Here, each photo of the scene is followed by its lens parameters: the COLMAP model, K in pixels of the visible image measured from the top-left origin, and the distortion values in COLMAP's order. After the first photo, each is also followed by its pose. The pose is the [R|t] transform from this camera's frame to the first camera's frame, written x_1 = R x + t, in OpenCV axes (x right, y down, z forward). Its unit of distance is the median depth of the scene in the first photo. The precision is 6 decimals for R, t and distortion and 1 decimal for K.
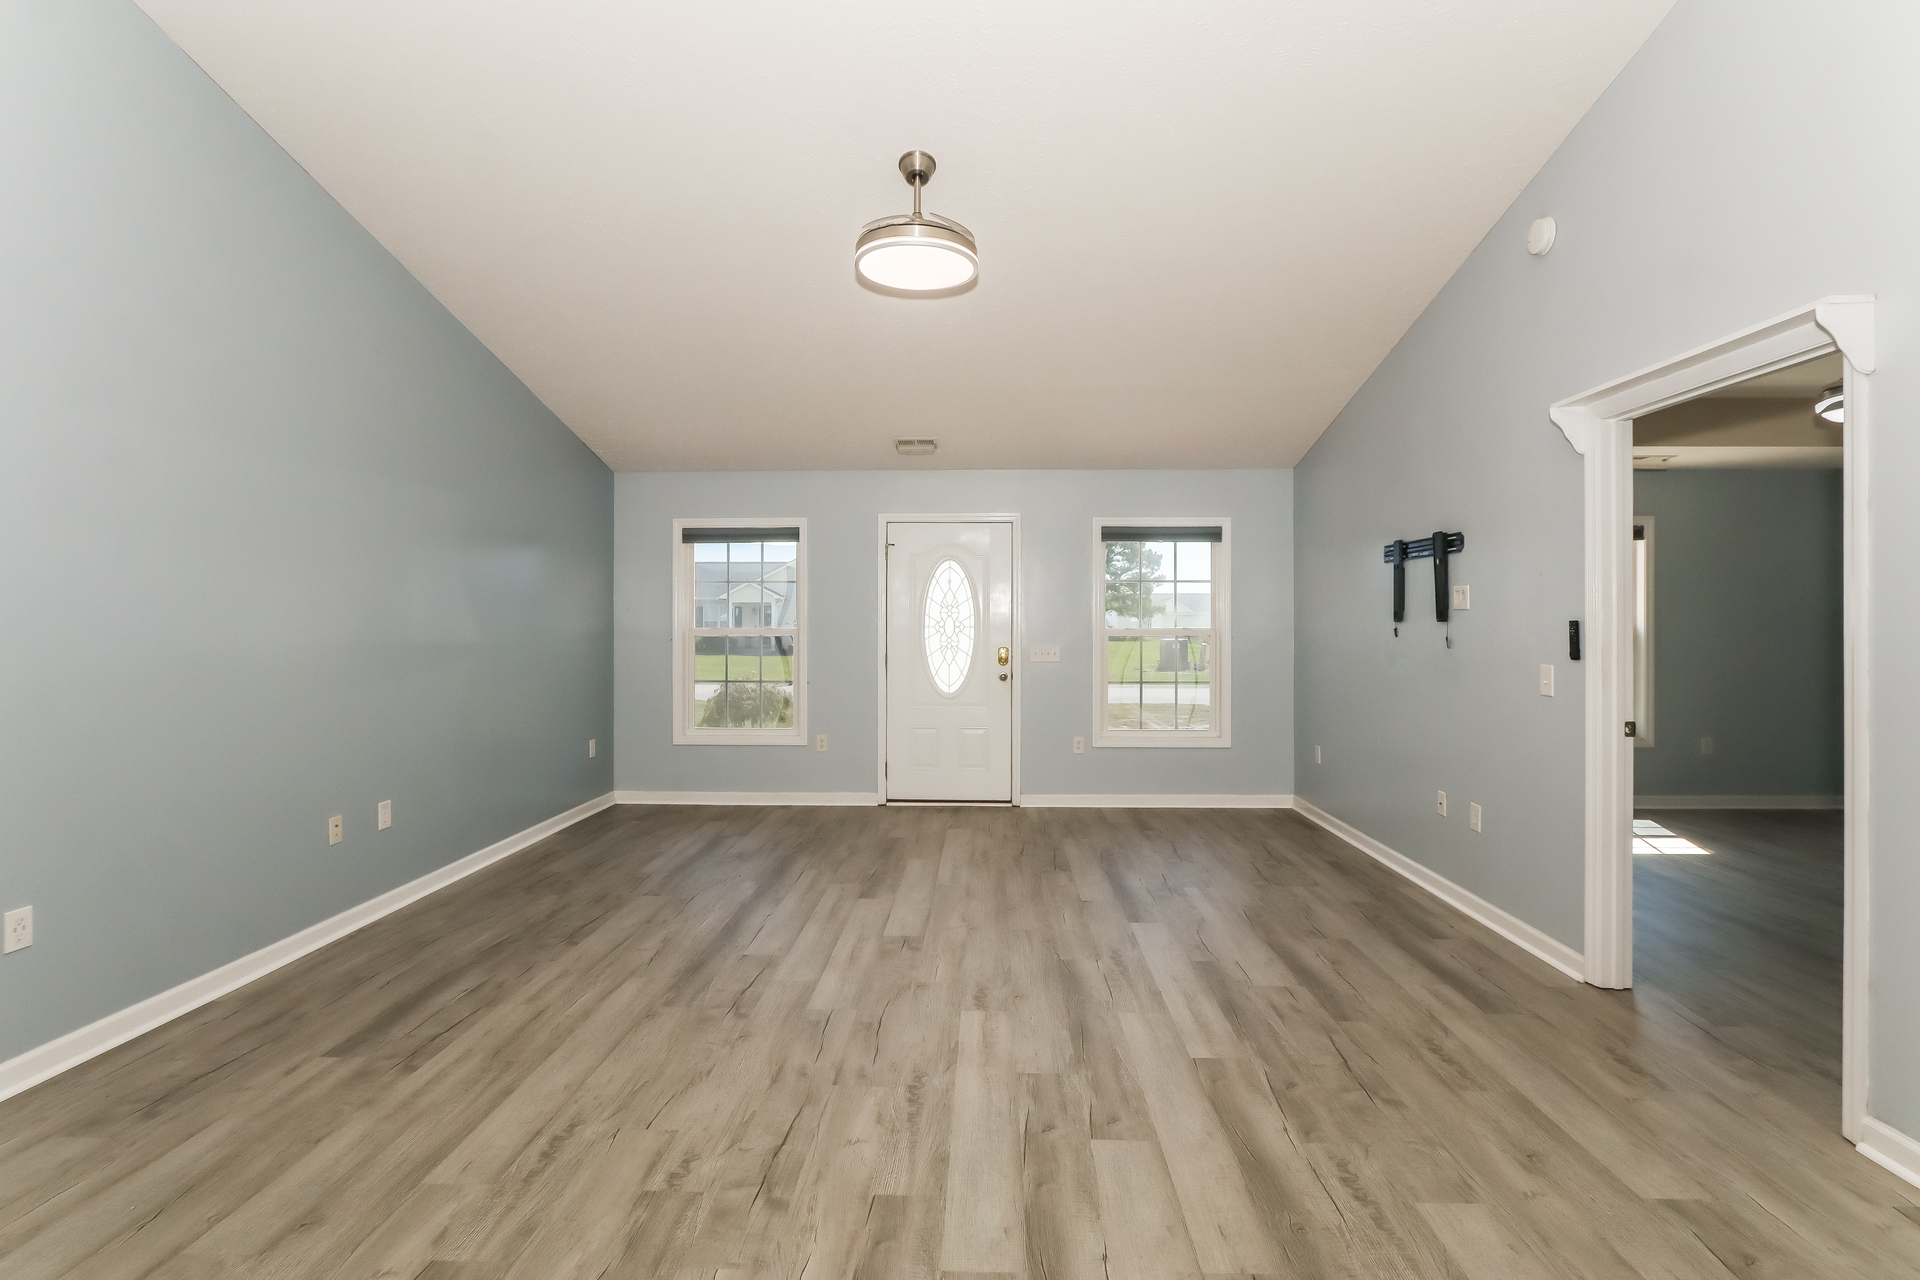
lens RADIAL K [[882.2, 0, 944.9], [0, 882.2, 622.9], [0, 0, 1]] dist [-0.019780, 0.005290]
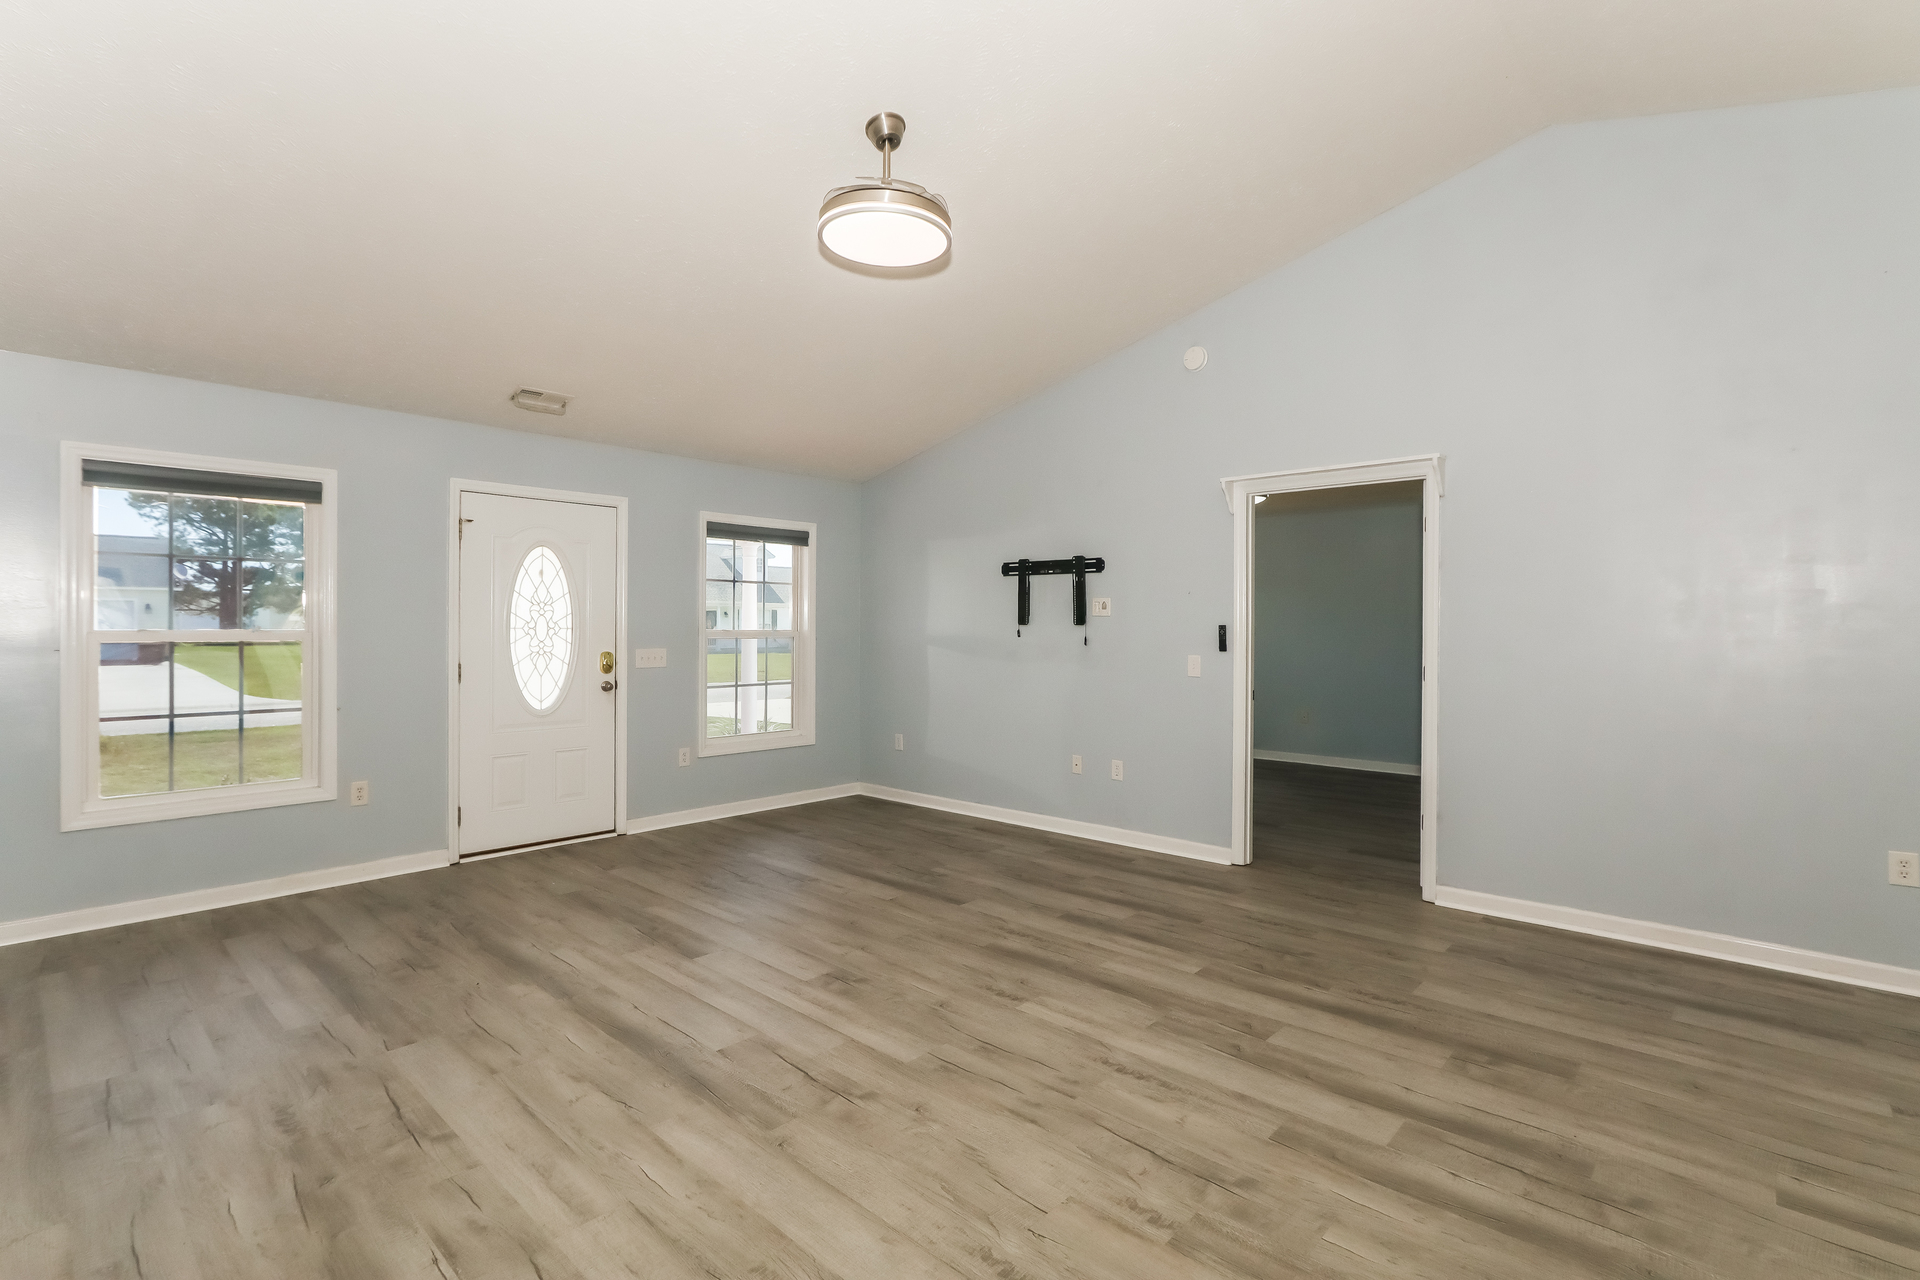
lens RADIAL K [[904.5, 0, 949.6], [0, 904.5, 634.7], [0, 0, 1]] dist [-0.013533, 0.001359]
pose [[0.648037, -0.005005, 0.761592, -0.708452], [-0.004355, 0.999938, 0.010277, 0.000265], [-0.761596, -0.009976, 0.647975, 0.333722]]
